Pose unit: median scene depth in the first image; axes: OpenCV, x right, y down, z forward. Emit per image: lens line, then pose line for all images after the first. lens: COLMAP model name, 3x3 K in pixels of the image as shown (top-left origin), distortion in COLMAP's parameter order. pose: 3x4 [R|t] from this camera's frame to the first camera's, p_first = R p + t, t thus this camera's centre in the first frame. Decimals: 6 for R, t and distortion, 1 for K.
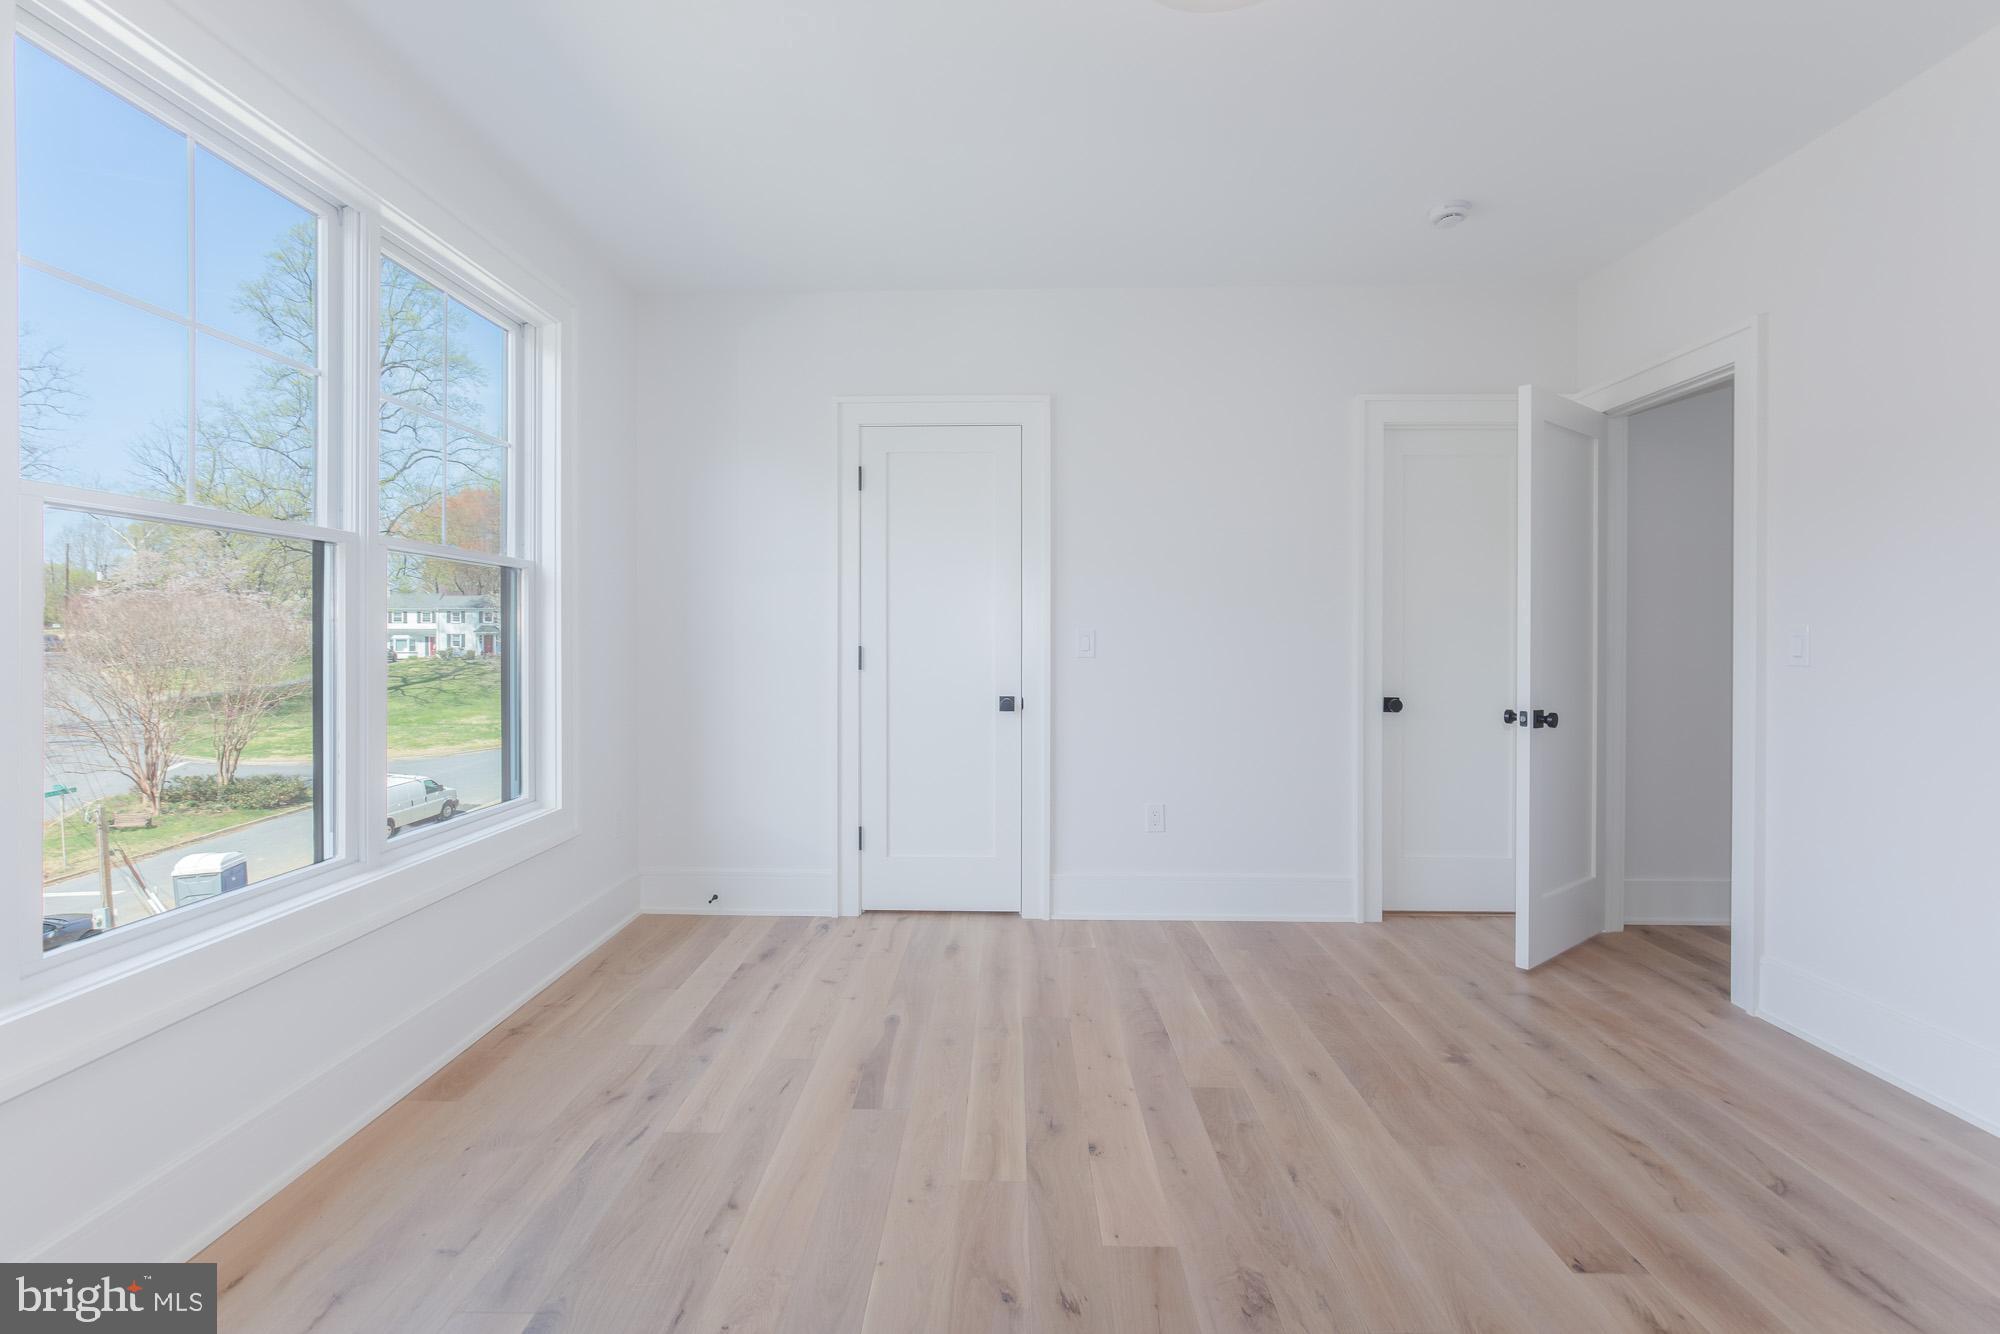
lens RADIAL K [[924.3, 0, 991.3], [0, 924.3, 652.6], [0, 0, 1]] dist [-0.011351, 0.000348]
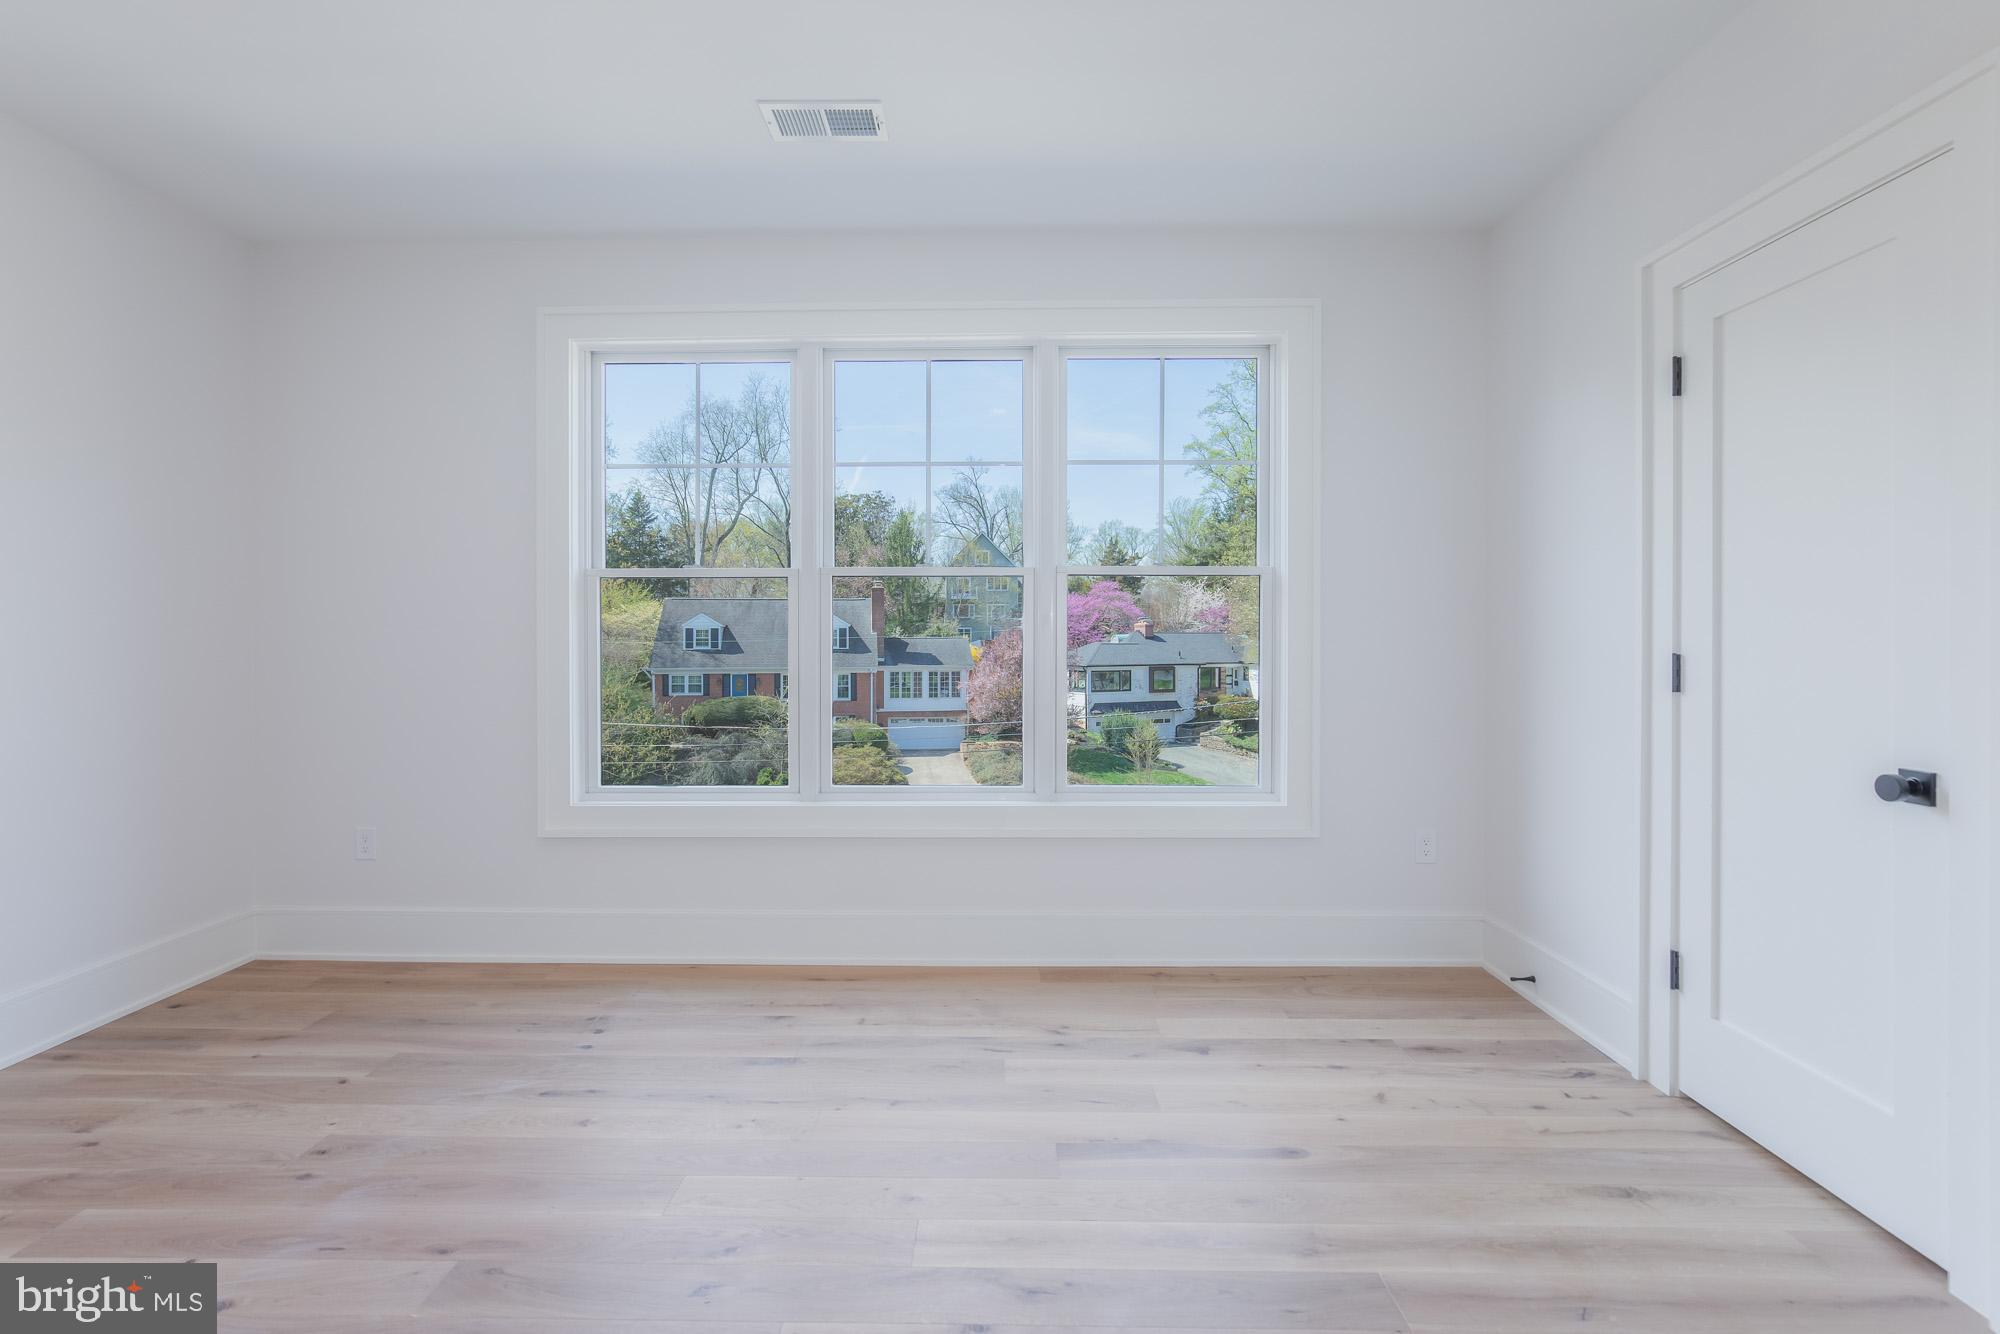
lens RADIAL K [[924.3, 0, 989.6], [0, 924.3, 664.2], [0, 0, 1]] dist [-0.011351, 0.000348]
pose [[0.007973, 0.026664, -0.999613, 0.549128], [-0.019623, 0.999456, 0.026503, -0.008713], [0.999776, 0.019404, 0.008492, 0.655702]]
